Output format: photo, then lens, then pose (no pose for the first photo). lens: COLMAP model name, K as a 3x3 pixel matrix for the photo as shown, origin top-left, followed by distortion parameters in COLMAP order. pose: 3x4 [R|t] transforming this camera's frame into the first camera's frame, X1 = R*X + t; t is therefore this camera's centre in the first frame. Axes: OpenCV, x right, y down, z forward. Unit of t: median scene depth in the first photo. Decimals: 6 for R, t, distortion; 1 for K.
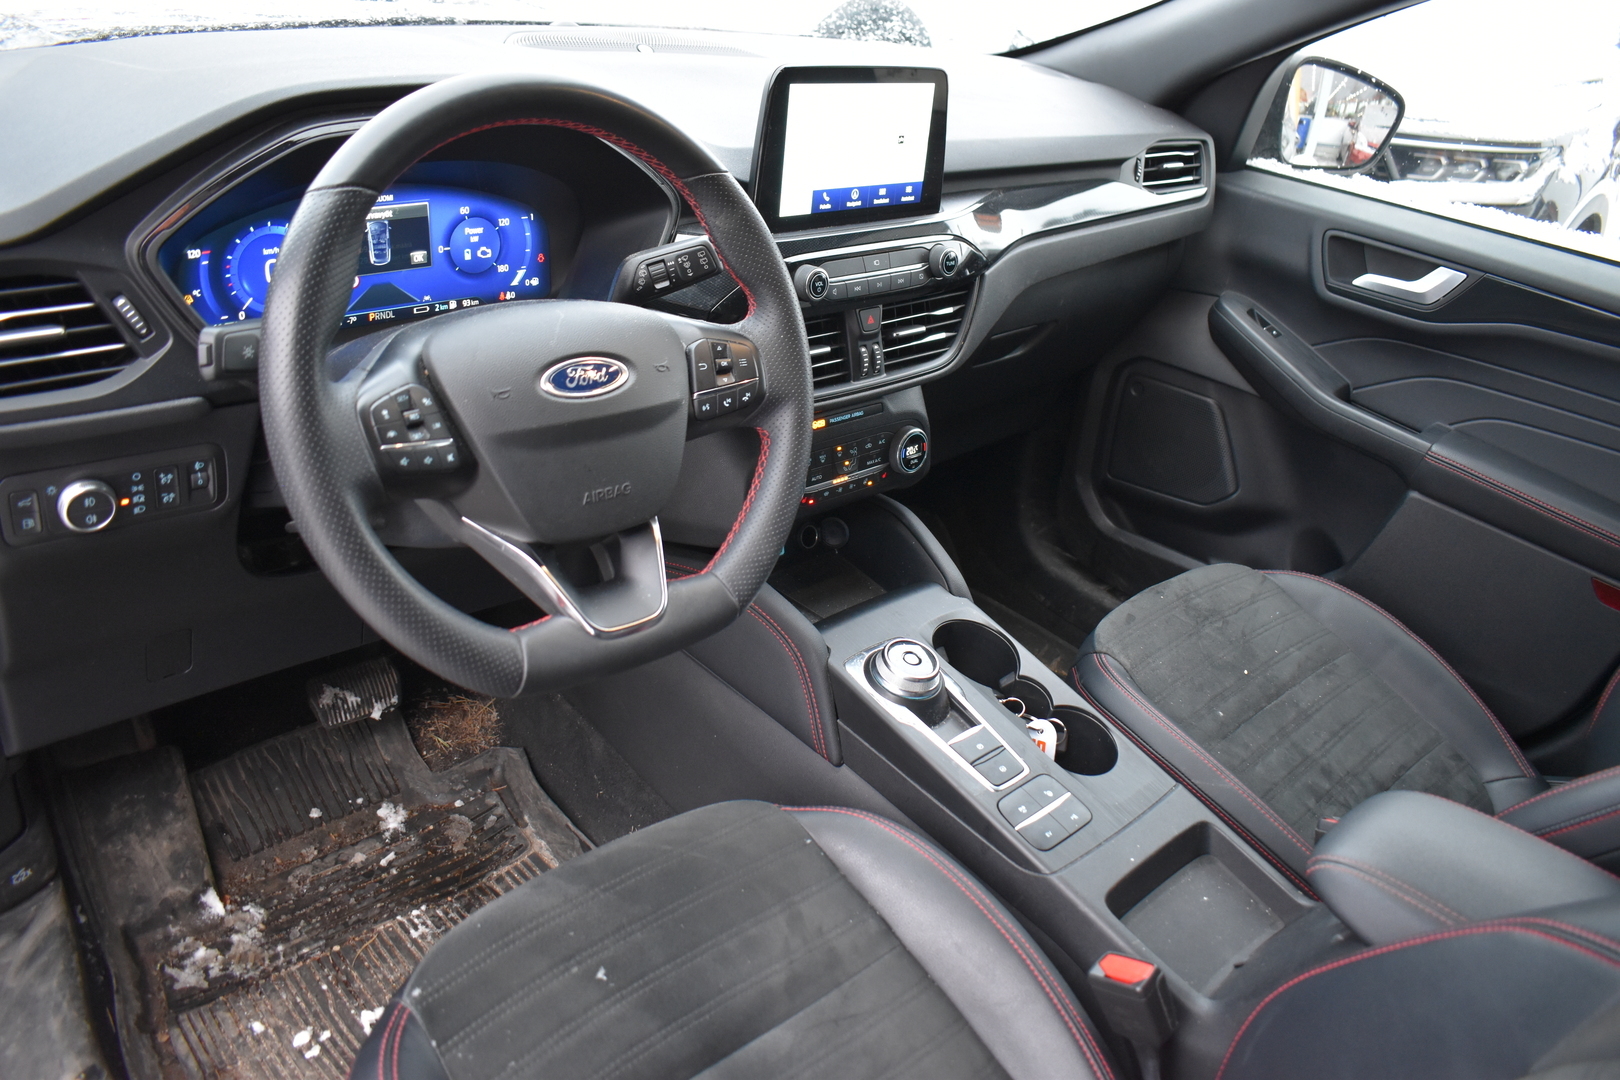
lens RADIAL K [[1280.5, 0, 810.0], [0, 1280.5, 540.0], [0, 0, 1]] dist [-0.098574, -0.003194]
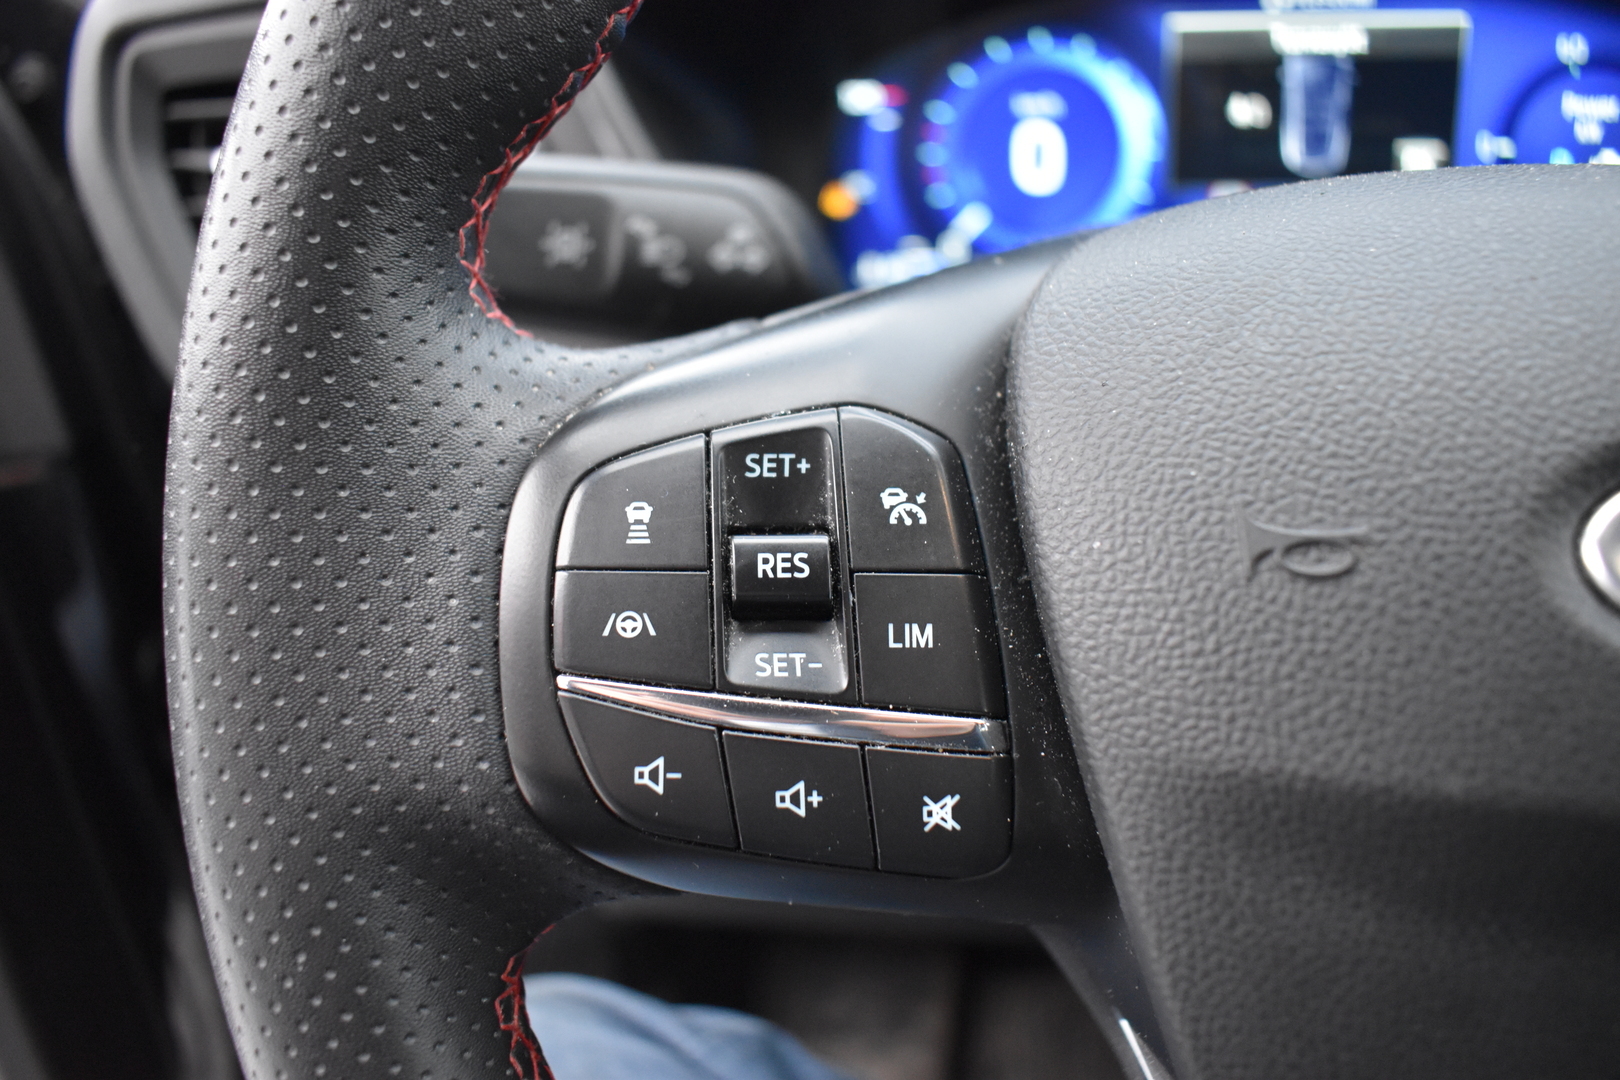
lens RADIAL K [[1280.5, 0, 810.0], [0, 1280.5, 540.0], [0, 0, 1]] dist [-0.098574, -0.003194]
pose [[0.620123, 0.202223, -0.757993, -0.137371], [-0.264817, 0.963453, 0.040387, -0.094294], [0.738458, 0.175685, 0.651011, 0.746000]]
